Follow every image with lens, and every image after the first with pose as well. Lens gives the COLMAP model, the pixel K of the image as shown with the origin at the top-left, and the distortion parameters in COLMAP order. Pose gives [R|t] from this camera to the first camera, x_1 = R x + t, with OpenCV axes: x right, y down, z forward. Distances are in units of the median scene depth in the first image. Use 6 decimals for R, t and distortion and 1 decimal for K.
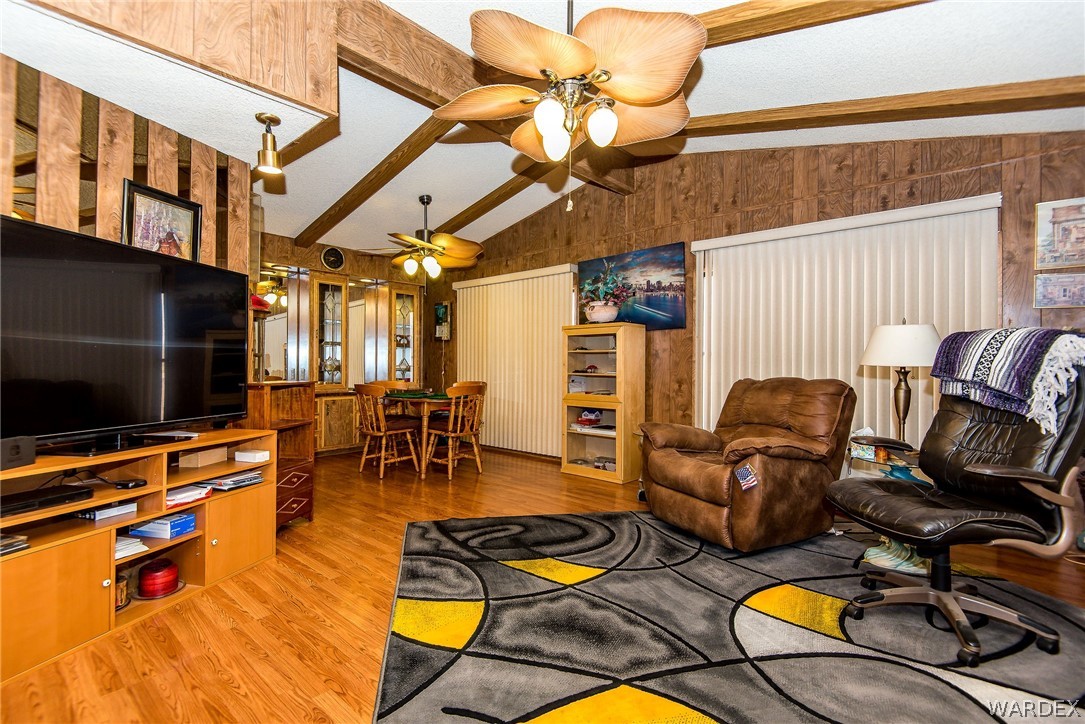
lens RADIAL K [[495.0, 0, 547.2], [0, 495.0, 363.9], [0, 0, 1]] dist [0.014872, -0.009750]
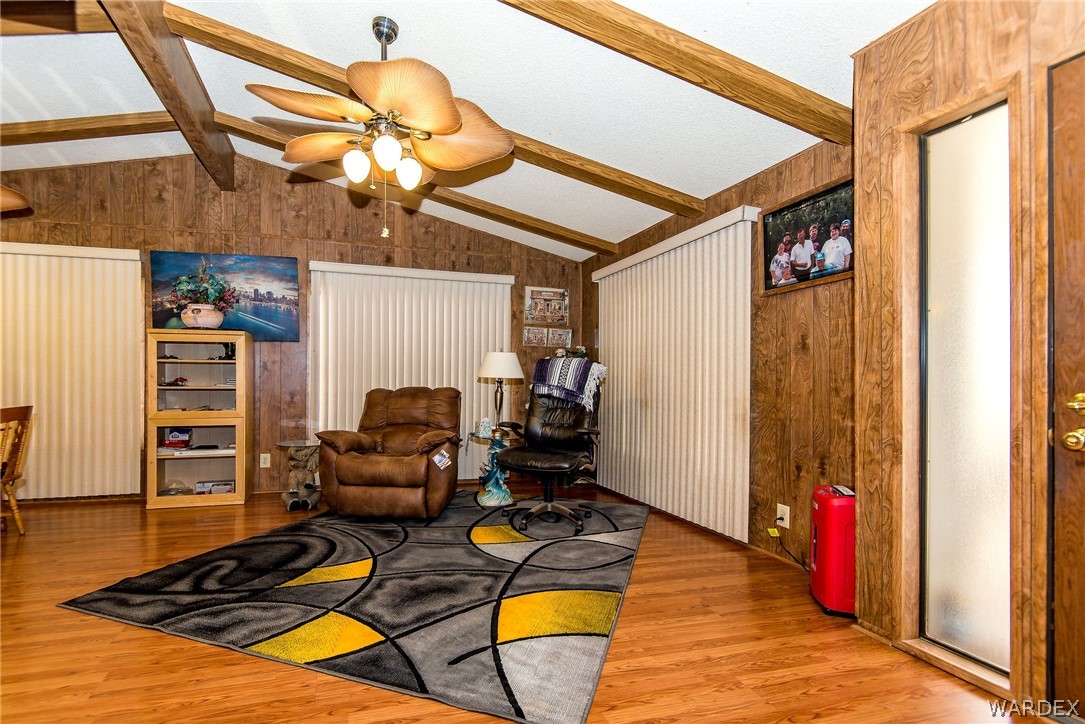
lens RADIAL K [[500.6, 0, 485.5], [0, 500.6, 386.3], [0, 0, 1]] dist [0.029052, -0.001867]
pose [[0.554066, -0.010324, 0.832409, -0.576883], [-0.002986, 0.999892, 0.014389, 0.007208], [-0.832468, -0.010458, 0.553975, 0.134178]]
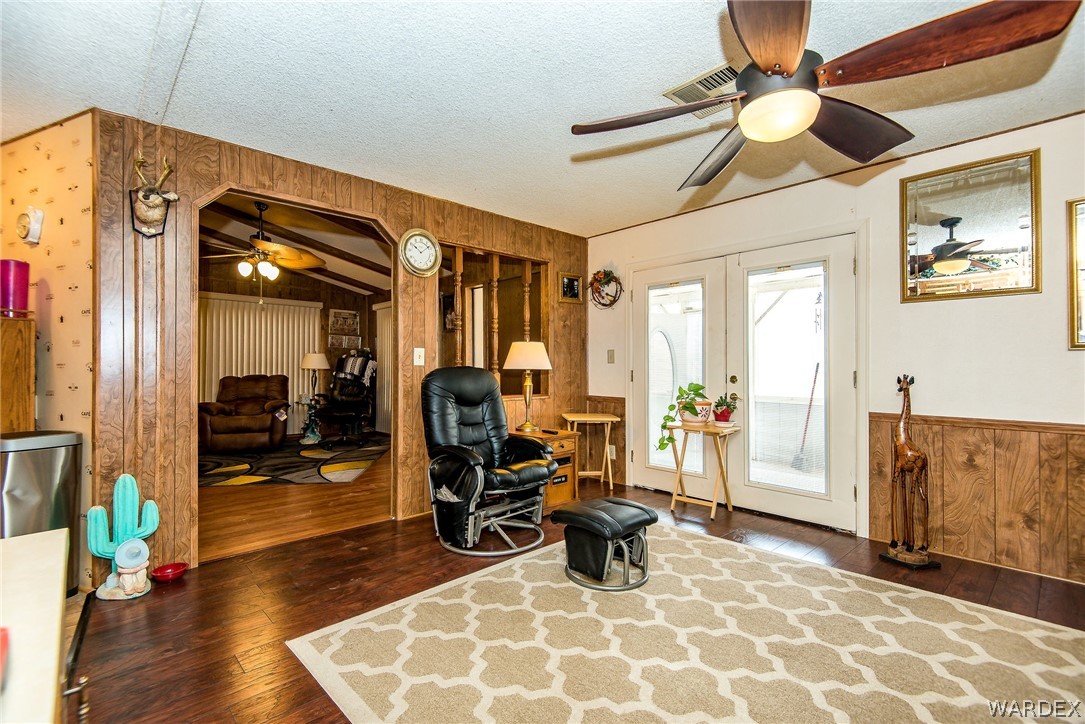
lens RADIAL K [[495.0, 0, 513.4], [0, 495.0, 353.6], [0, 0, 1]] dist [0.014872, -0.009750]
pose [[0.146125, 0.017438, 0.989112, -1.588411], [0.002361, 0.999836, -0.017976, -0.022813], [-0.989263, 0.004962, 0.146060, -0.404478]]
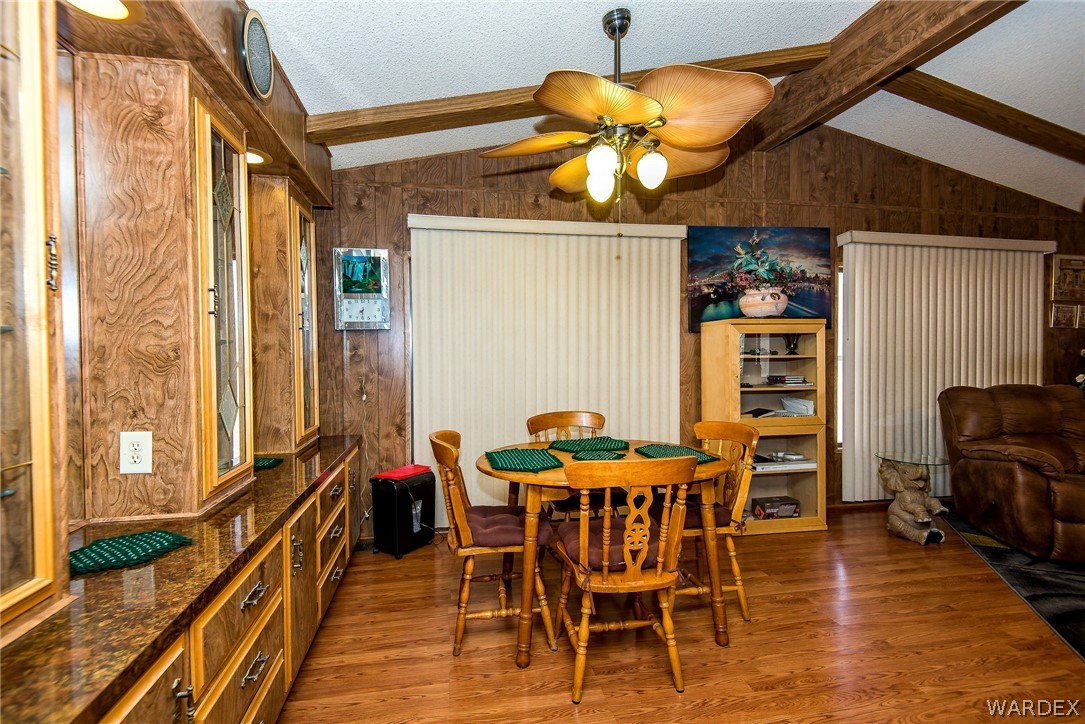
lens RADIAL K [[495.0, 0, 556.4], [0, 495.0, 359.4], [0, 0, 1]] dist [0.014872, -0.009750]
pose [[0.616122, -0.023128, 0.787311, -1.050278], [0.010311, 0.999720, 0.021300, -0.063853], [-0.787584, -0.005006, 0.616188, 1.264493]]
